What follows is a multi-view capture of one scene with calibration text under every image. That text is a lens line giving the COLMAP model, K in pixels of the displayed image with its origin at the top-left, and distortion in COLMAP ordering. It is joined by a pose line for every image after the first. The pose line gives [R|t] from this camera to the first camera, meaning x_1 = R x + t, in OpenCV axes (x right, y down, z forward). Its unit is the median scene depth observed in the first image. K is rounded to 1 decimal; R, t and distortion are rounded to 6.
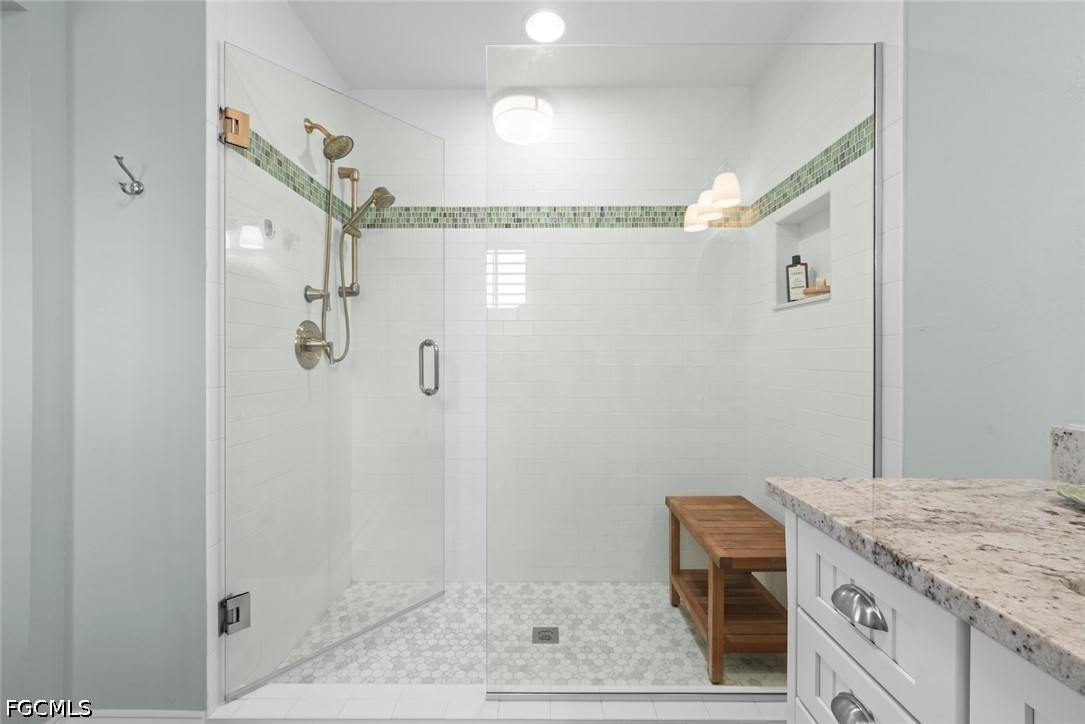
lens RADIAL K [[434.2, 0, 538.2], [0, 434.2, 357.4], [0, 0, 1]] dist [0.001440, 0.000105]
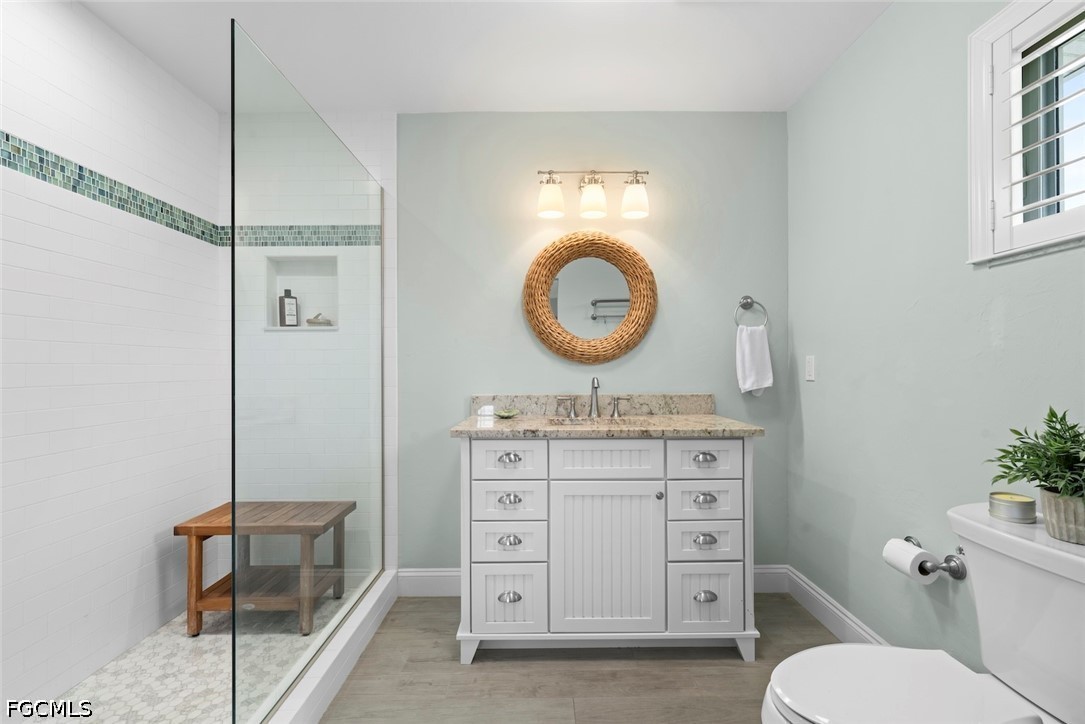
lens RADIAL K [[483.7, 0, 543.9], [0, 483.7, 365.5], [0, 0, 1]] dist [-0.001869, -0.000492]
pose [[-0.014982, 0.006133, 0.999869, -0.766627], [0.007017, 0.999957, -0.006028, -0.001146], [-0.999863, 0.006926, -0.015024, 0.268010]]
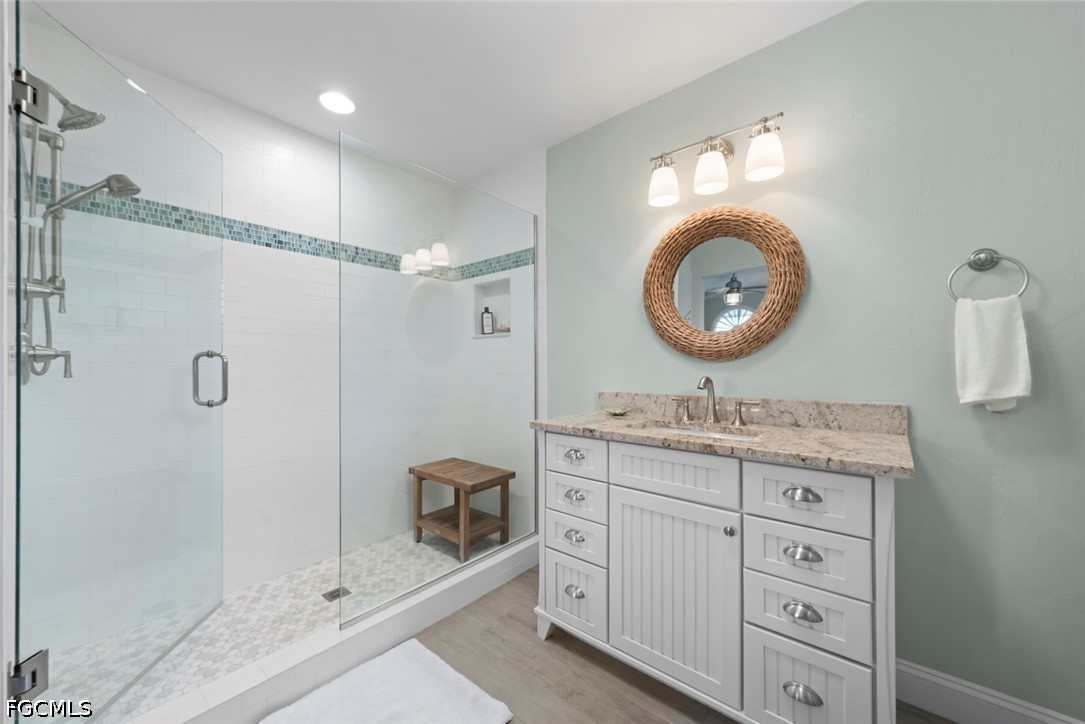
lens RADIAL K [[409.3, 0, 537.3], [0, 409.3, 364.5], [0, 0, 1]] dist [0.000713, 0.000351]
pose [[0.648793, 0.000594, 0.760964, -0.467316], [0.004882, 0.999976, -0.004942, -0.001495], [-0.760949, 0.006921, 0.648775, -0.176345]]
